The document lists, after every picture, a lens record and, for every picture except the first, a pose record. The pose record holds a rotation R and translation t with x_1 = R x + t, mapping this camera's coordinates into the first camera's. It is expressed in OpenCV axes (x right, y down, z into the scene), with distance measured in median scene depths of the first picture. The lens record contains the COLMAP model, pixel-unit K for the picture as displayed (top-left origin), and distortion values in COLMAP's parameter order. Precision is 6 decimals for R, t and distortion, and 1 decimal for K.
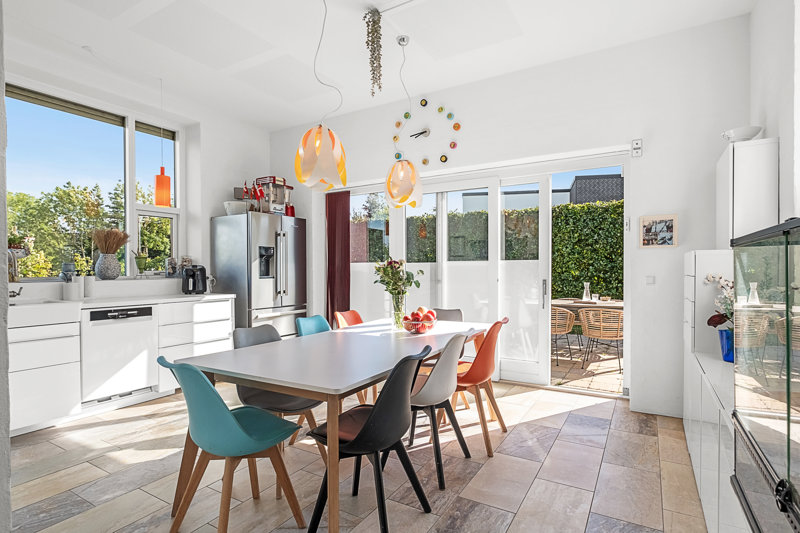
lens RADIAL K [[415.3, 0, 400.0], [0, 415.3, 266.5], [0, 0, 1]] dist [-0.001199, -0.000239]
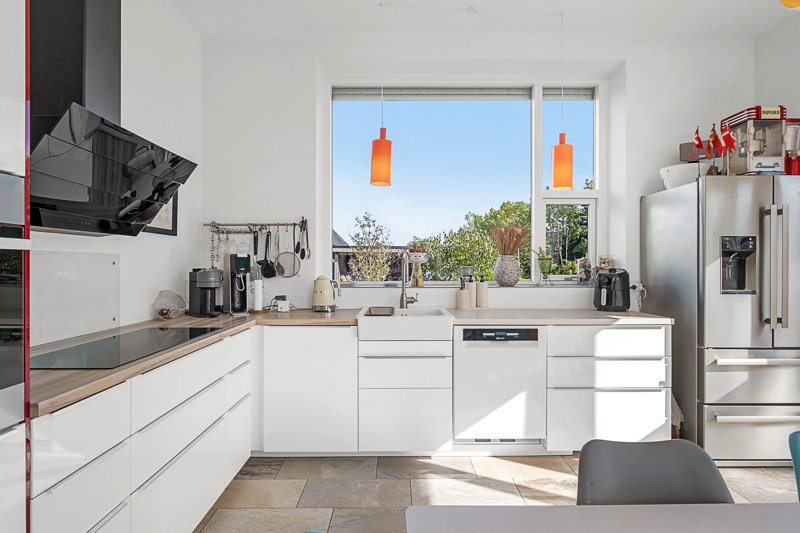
lens RADIAL K [[436.0, 0, 400.0], [0, 436.0, 266.5], [0, 0, 1]] dist [-0.001435, -0.000012]
pose [[0.522288, 0.007056, -0.852740, -0.063338], [0.002992, 0.999944, 0.010107, -0.014831], [0.852764, -0.007830, 0.522238, 0.318711]]
